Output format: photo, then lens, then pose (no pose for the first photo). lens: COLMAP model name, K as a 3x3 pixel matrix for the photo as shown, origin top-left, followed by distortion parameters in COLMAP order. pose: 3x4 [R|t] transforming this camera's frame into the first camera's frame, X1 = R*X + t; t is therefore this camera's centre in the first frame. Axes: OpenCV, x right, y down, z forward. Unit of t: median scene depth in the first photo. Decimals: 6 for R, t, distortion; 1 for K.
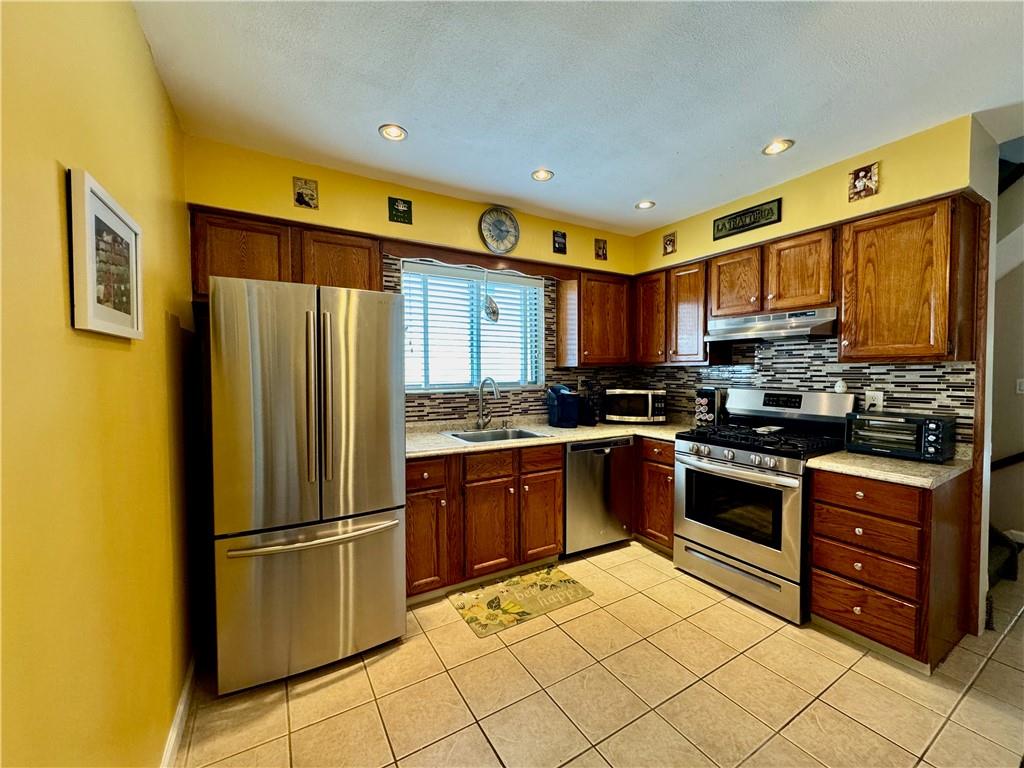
lens RADIAL K [[406.9, 0, 511.2], [0, 406.9, 380.8], [0, 0, 1]] dist [-0.002472, -0.000092]
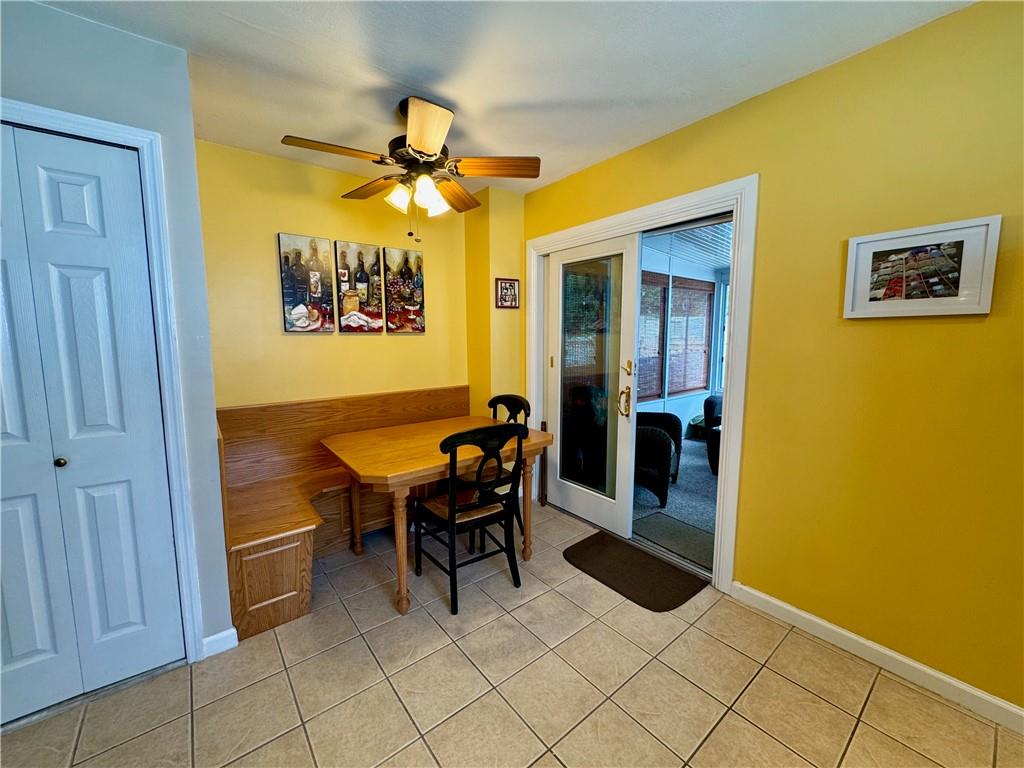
lens RADIAL K [[406.9, 0, 513.7], [0, 406.9, 382.6], [0, 0, 1]] dist [-0.002472, -0.000092]
pose [[-0.990058, 0.024983, -0.138426, 0.277355], [0.005730, 0.990447, 0.137774, -0.030461], [0.140545, 0.135611, -0.980743, 0.882008]]
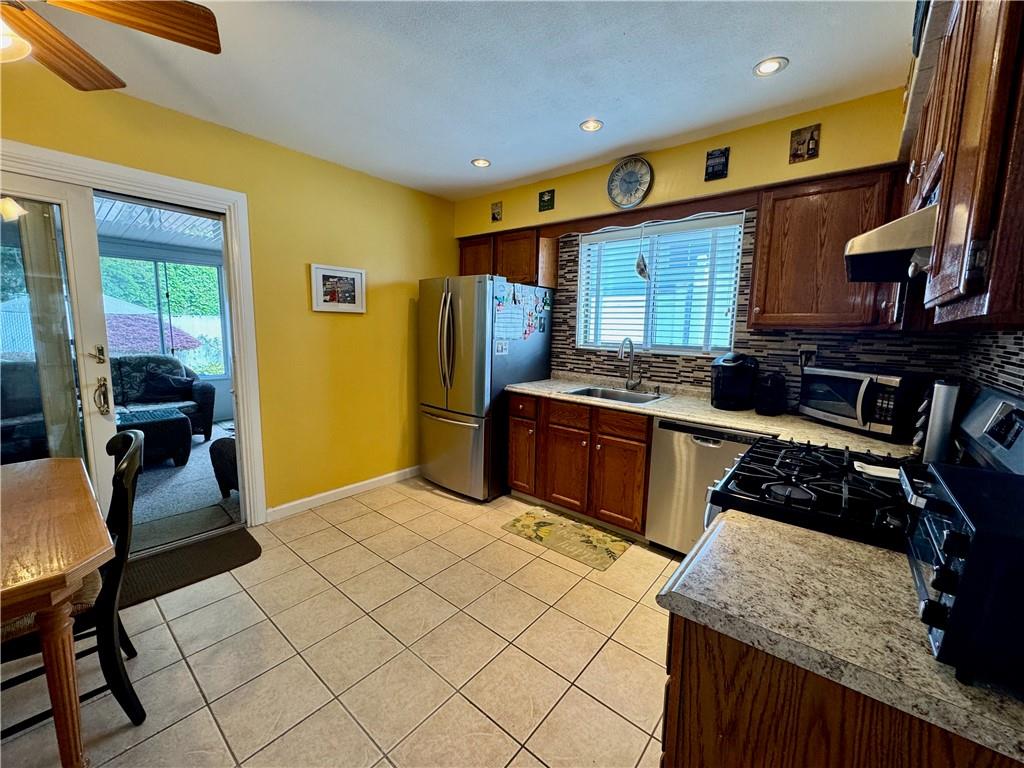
lens RADIAL K [[406.9, 0, 512.9], [0, 406.9, 379.3], [0, 0, 1]] dist [-0.002472, -0.000092]
pose [[0.336403, 0.130589, -0.932620, 0.879141], [-0.049888, 0.991419, 0.120828, -0.015890], [0.940396, 0.005880, 0.340031, 0.445809]]
